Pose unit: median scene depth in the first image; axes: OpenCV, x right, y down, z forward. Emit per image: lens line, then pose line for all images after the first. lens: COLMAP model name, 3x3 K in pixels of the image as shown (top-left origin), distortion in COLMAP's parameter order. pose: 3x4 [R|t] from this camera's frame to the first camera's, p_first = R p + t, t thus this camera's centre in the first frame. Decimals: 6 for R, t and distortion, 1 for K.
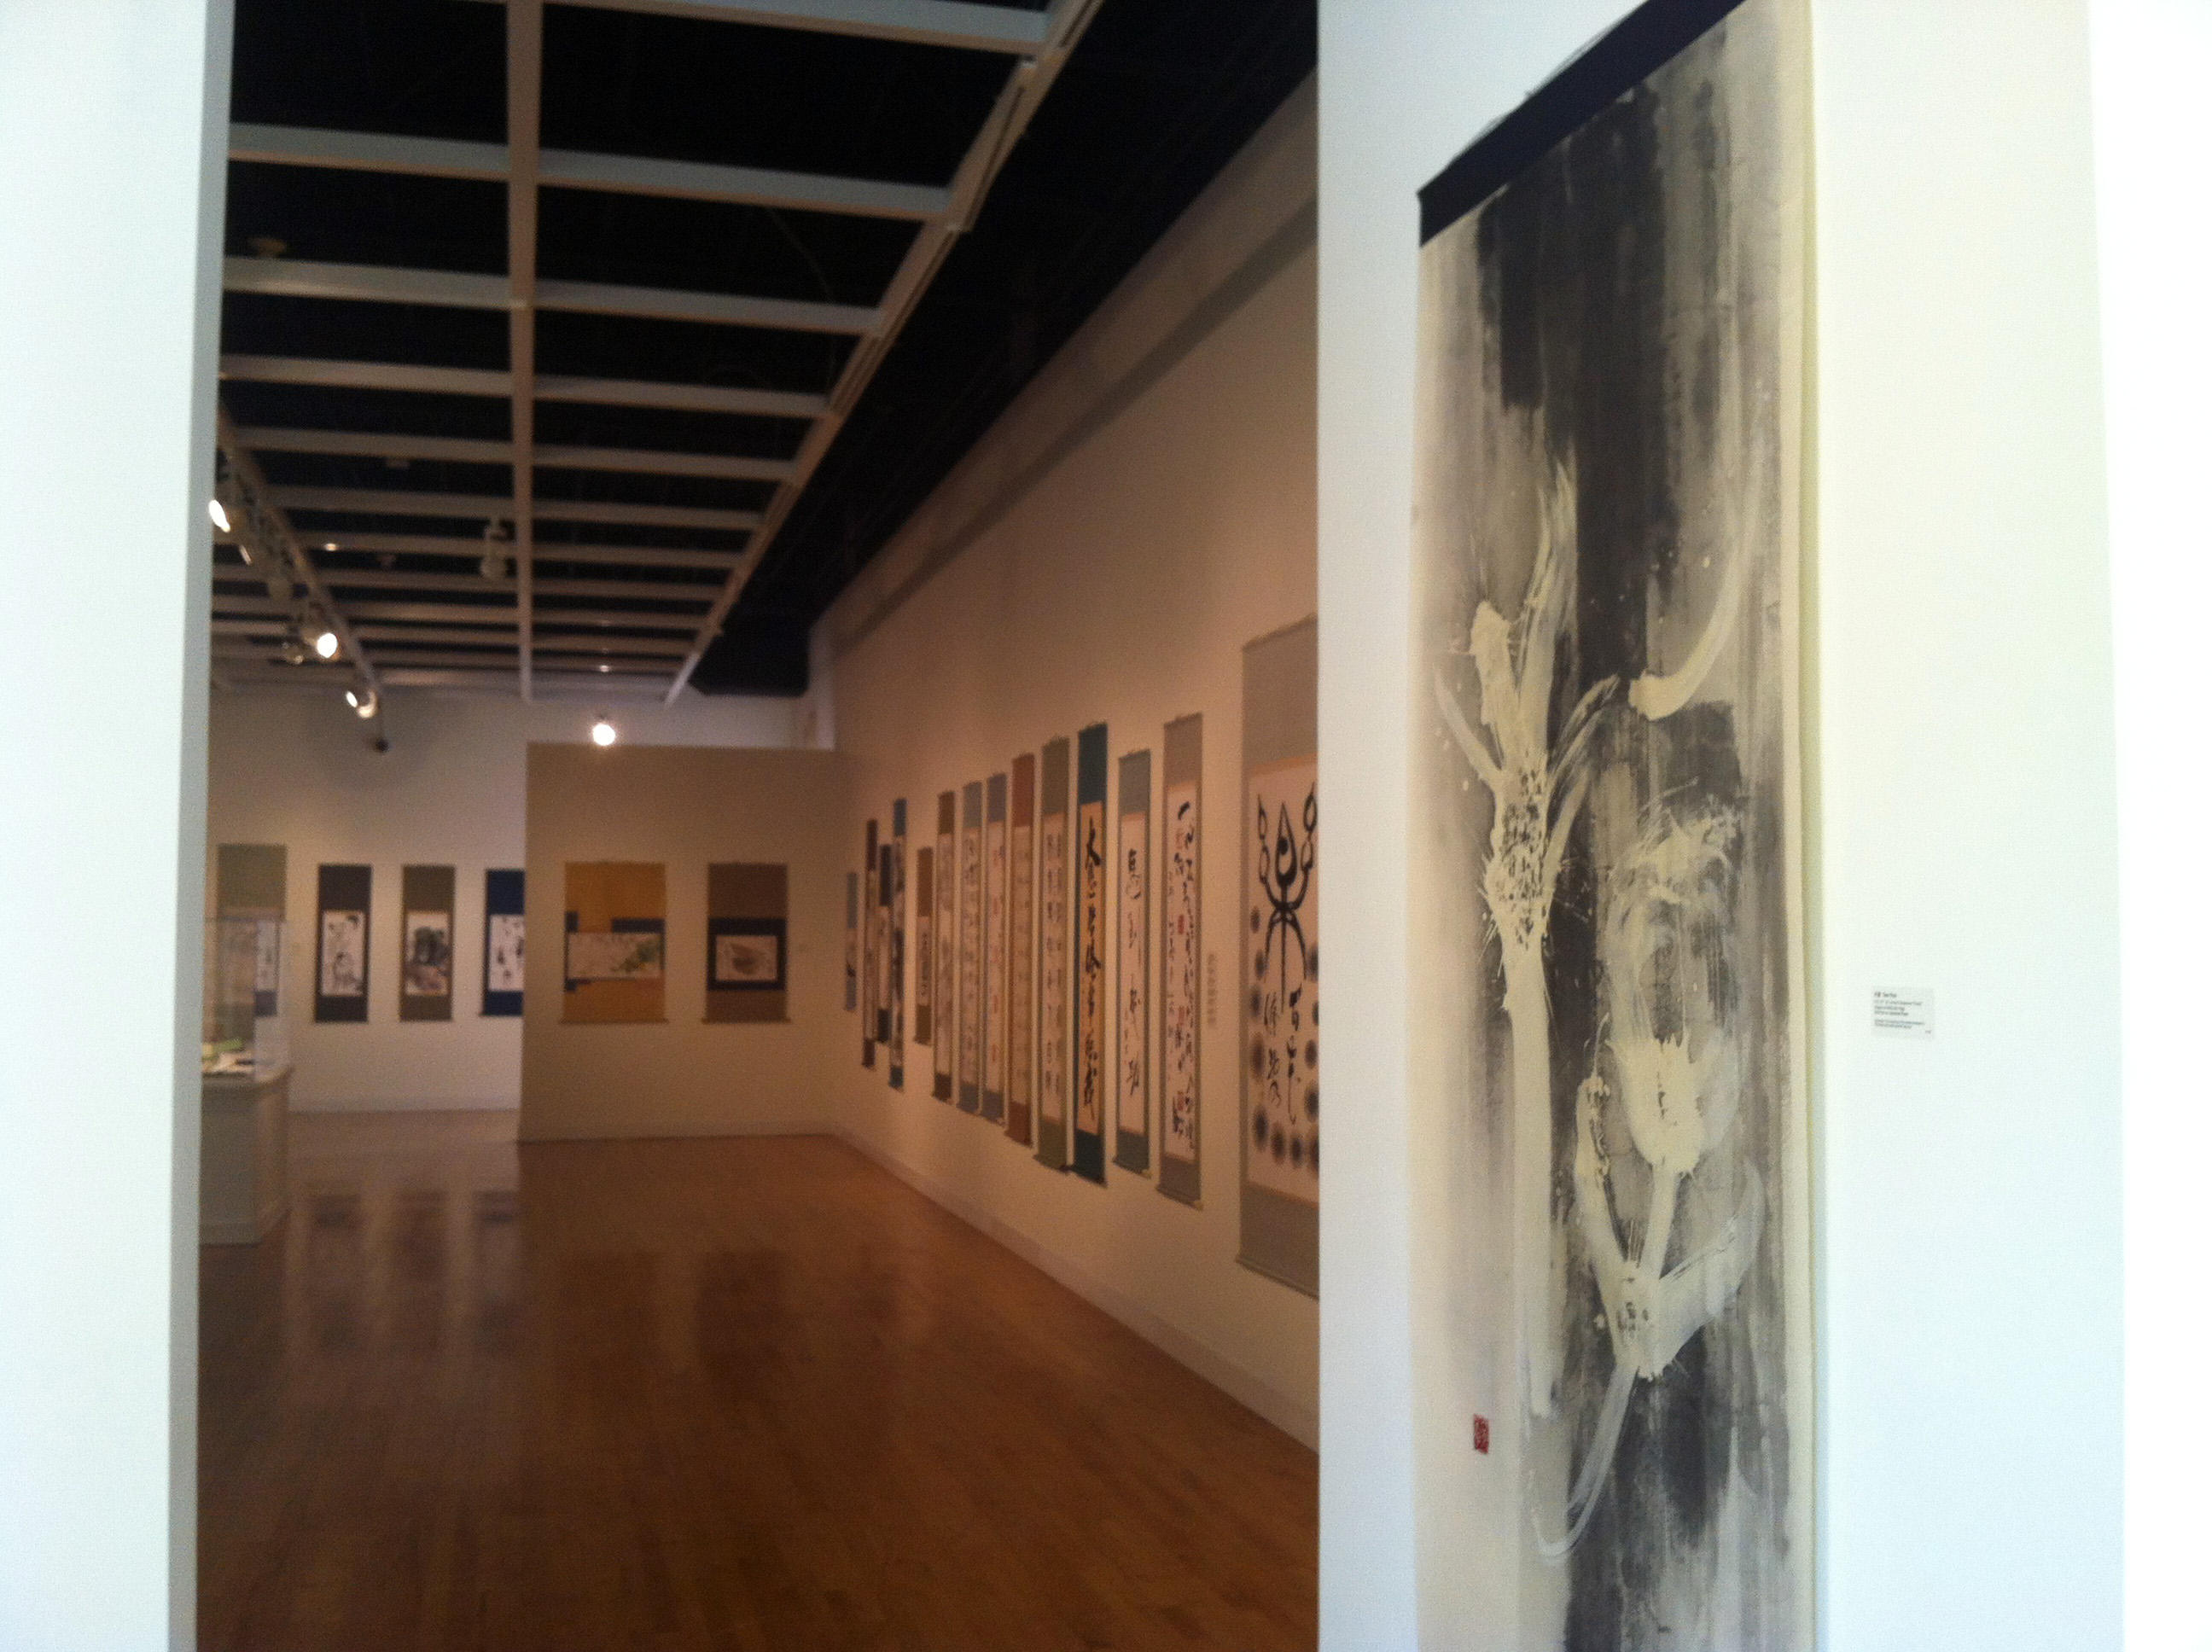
lens RADIAL K [[2106.1, 0, 1107.6], [0, 2106.1, 838.8], [0, 0, 1]] dist [-0.069078, 0.002490]
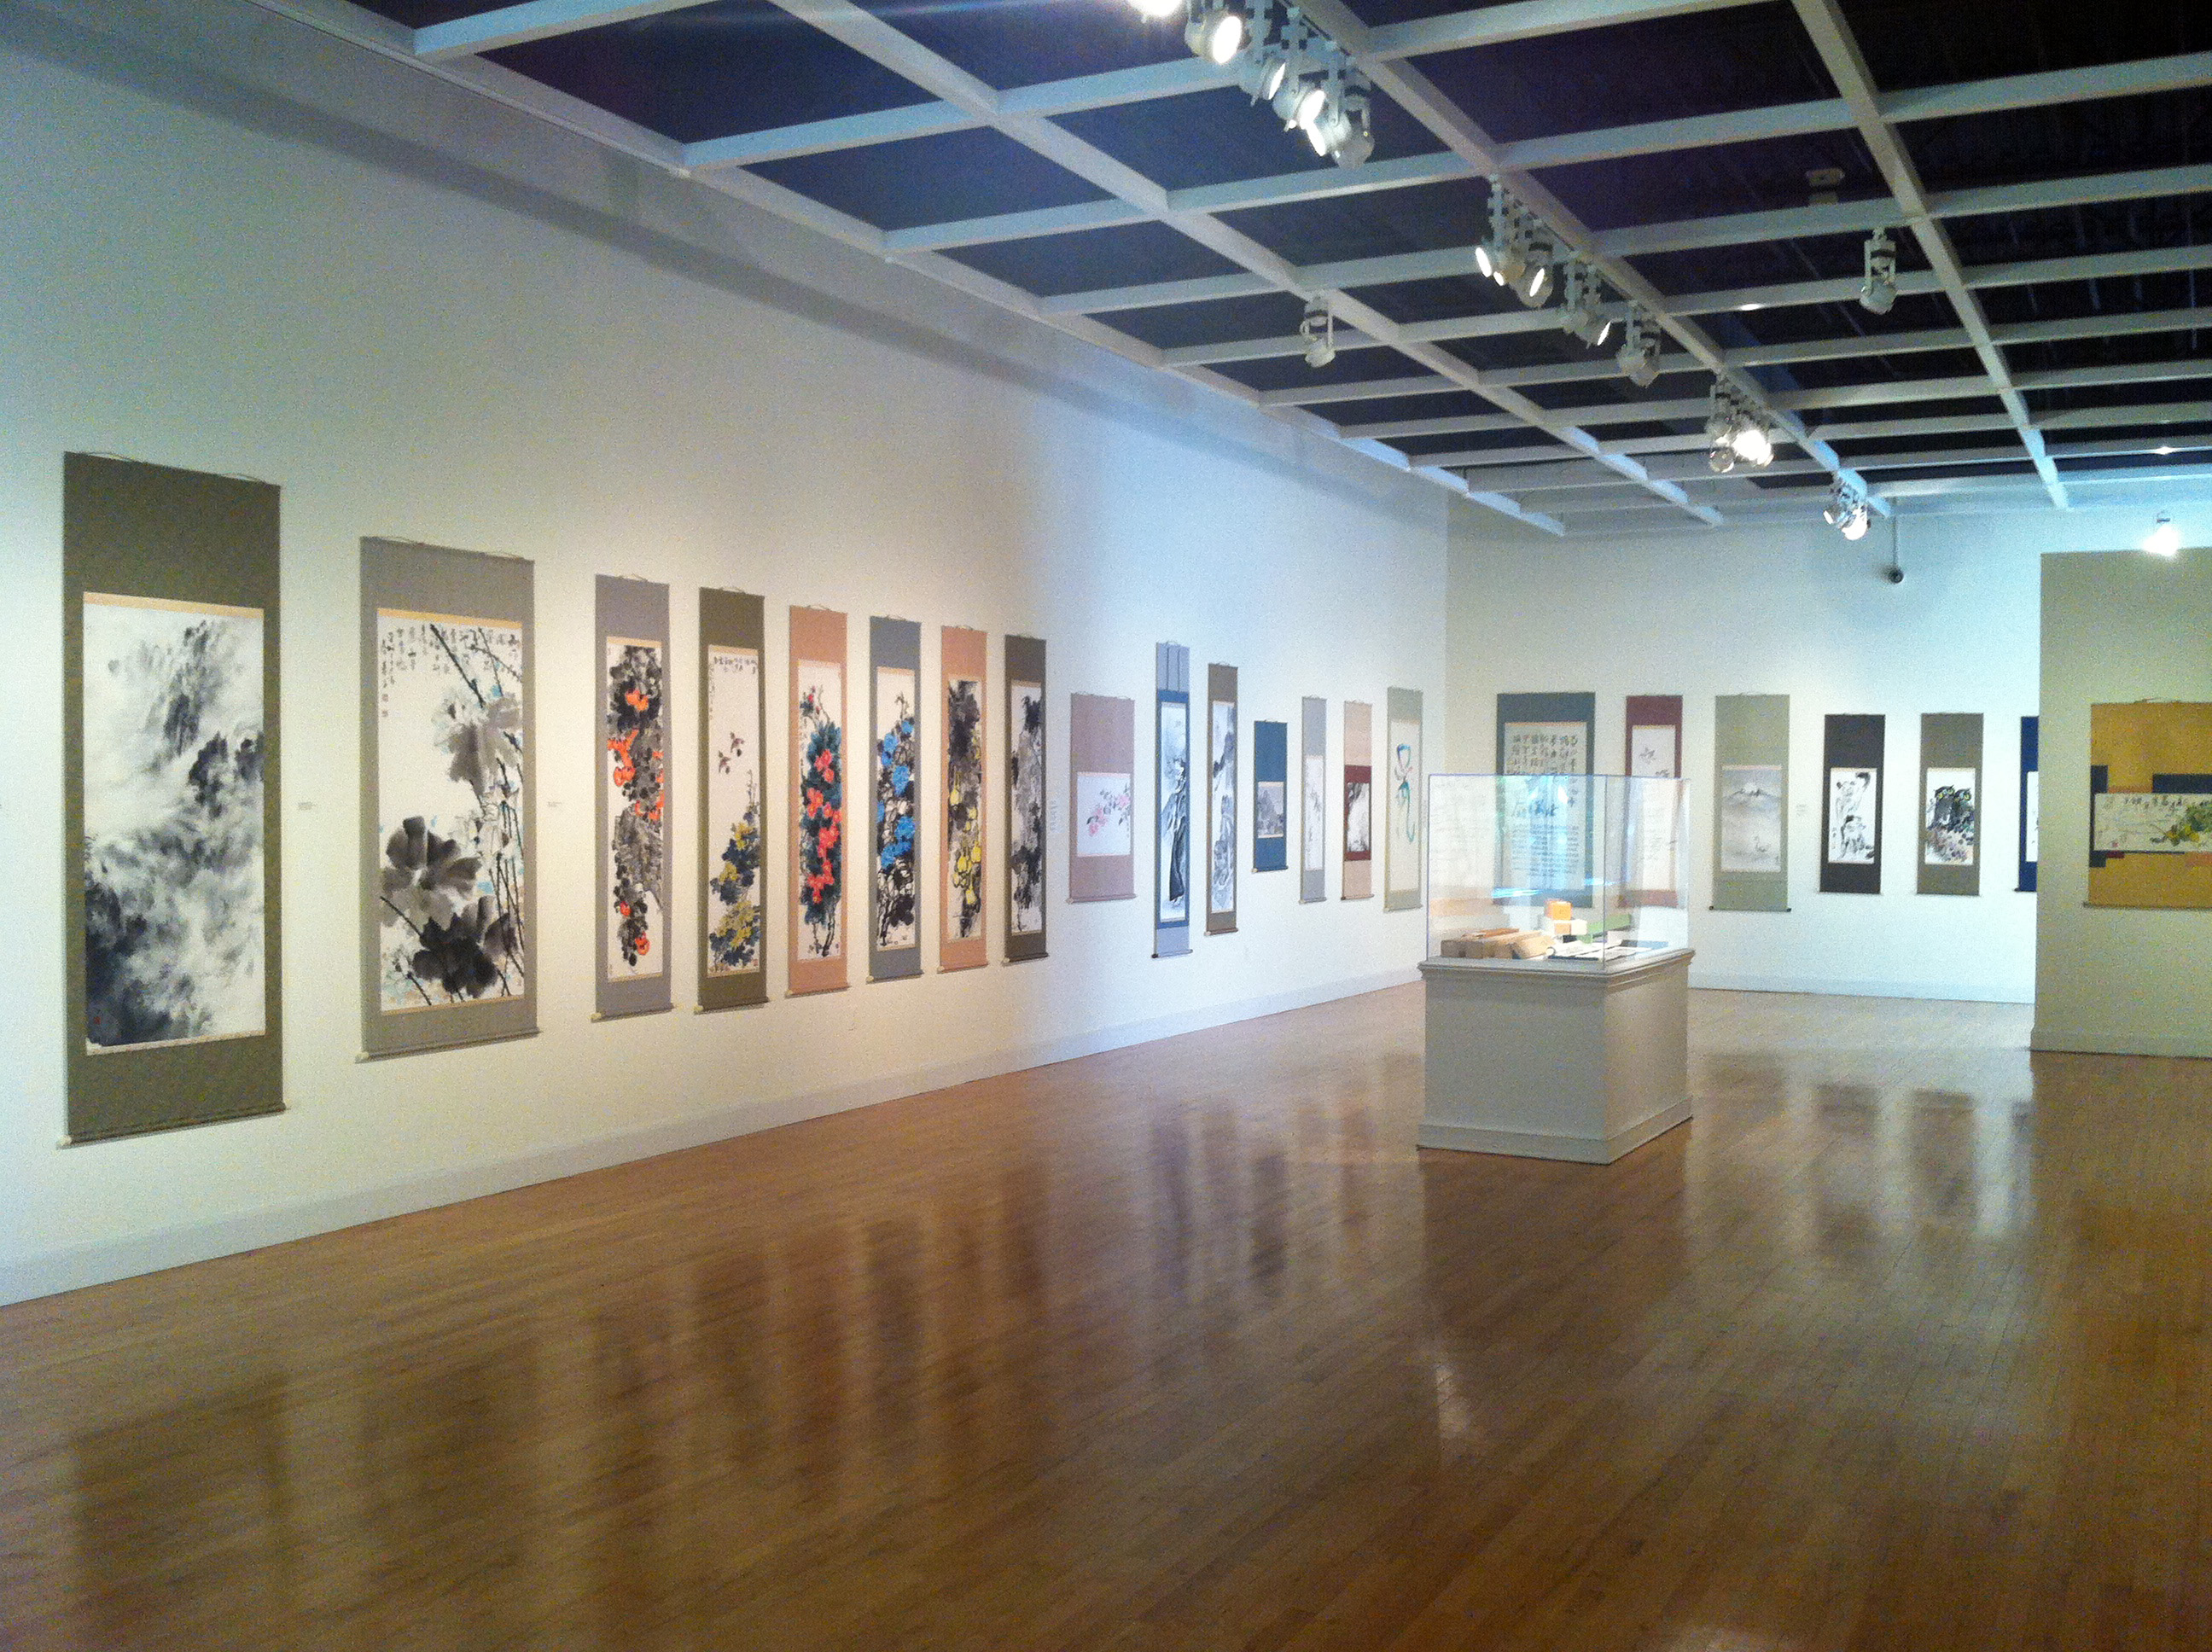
lens RADIAL K [[2106.1, 0, 1107.6], [0, 2106.1, 838.8], [0, 0, 1]] dist [-0.069078, 0.002490]
pose [[0.729688, 0.021008, -0.683458, 0.005817], [0.024618, 0.998073, 0.056962, 0.007285], [0.683337, -0.058390, 0.727764, 0.149571]]
